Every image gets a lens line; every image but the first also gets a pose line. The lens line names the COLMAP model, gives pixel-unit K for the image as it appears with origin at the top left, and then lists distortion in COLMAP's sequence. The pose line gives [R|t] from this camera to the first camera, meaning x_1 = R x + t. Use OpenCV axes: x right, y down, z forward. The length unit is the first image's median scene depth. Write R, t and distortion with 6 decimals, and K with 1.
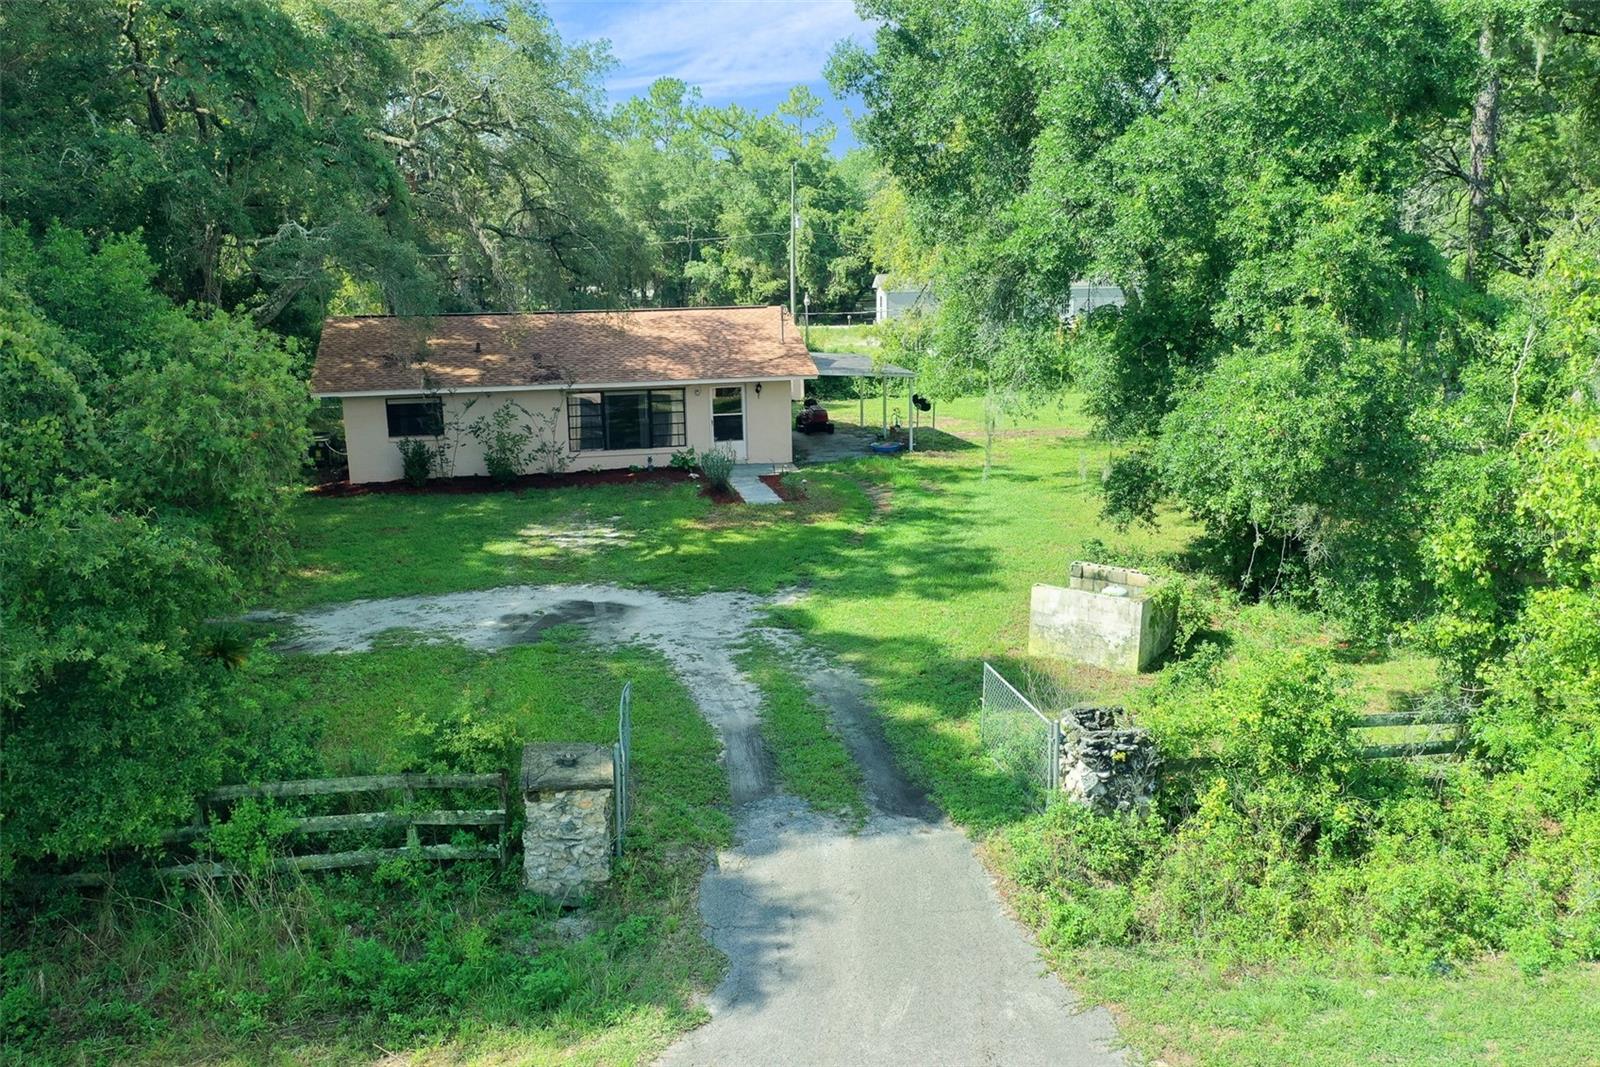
lens RADIAL K [[1326.7, 0, 822.7], [0, 1326.7, 550.1], [0, 0, 1]] dist [-0.006189, -0.004978]
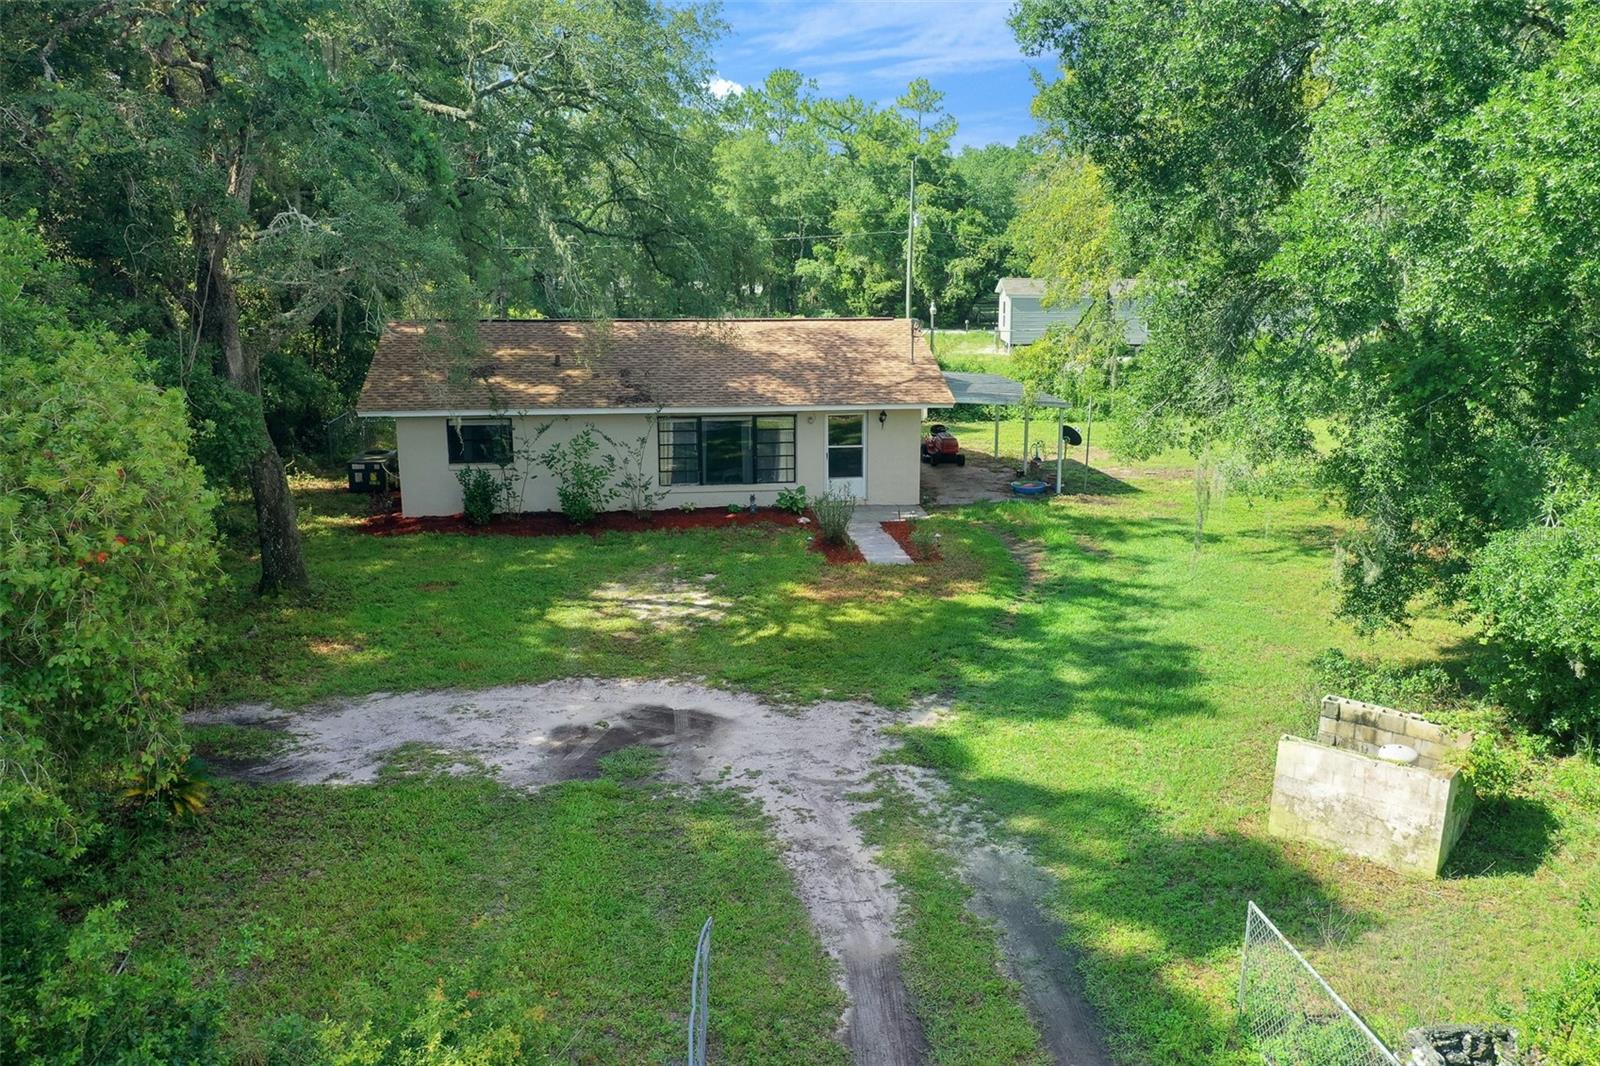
lens RADIAL K [[1312.1, 0, 850.9], [0, 1312.1, 533.5], [0, 0, 1]] dist [-0.003922, 0.000617]
pose [[0.998089, 0.032187, -0.052757, -0.023926], [-0.032585, 0.999447, -0.006692, -0.044424], [0.052513, 0.008398, 0.998585, 0.175663]]
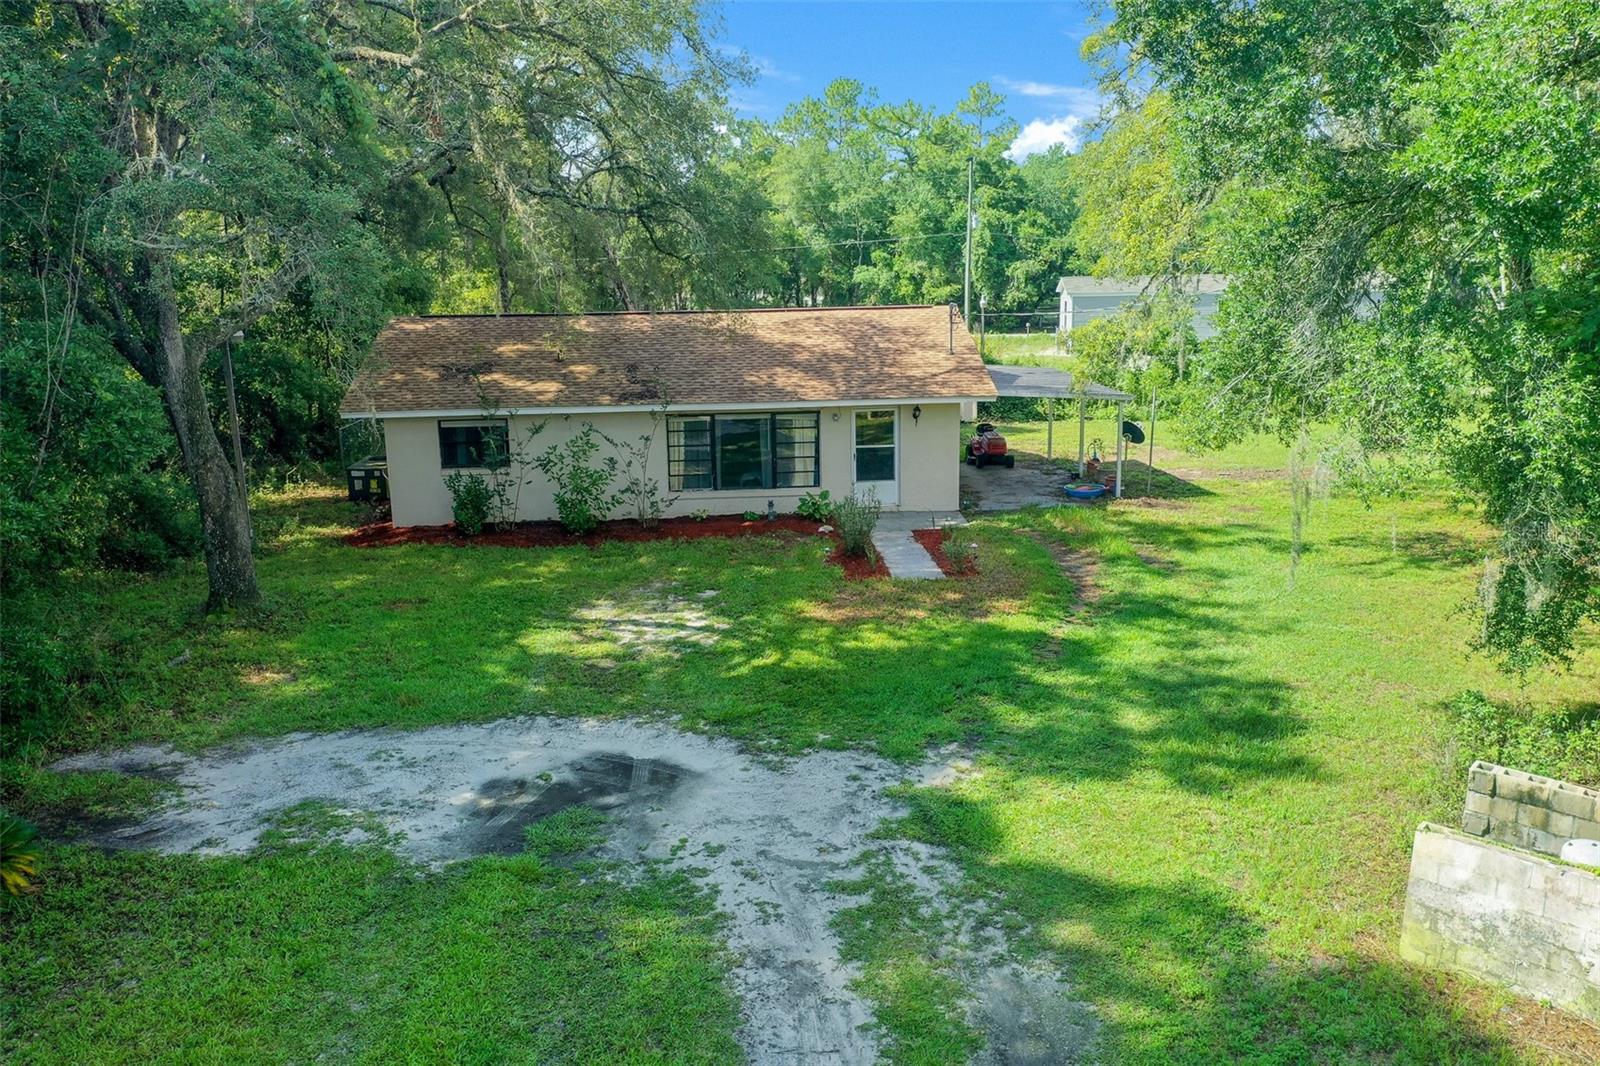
lens RADIAL K [[1269.7, 0, 800.0], [0, 1269.7, 533.0], [0, 0, 1]] dist [-0.002281, -0.002391]
pose [[0.988544, 0.028003, -0.148313, -0.005301], [-0.029893, 0.999498, -0.010531, -0.046952], [0.147944, 0.014844, 0.988884, 0.296191]]
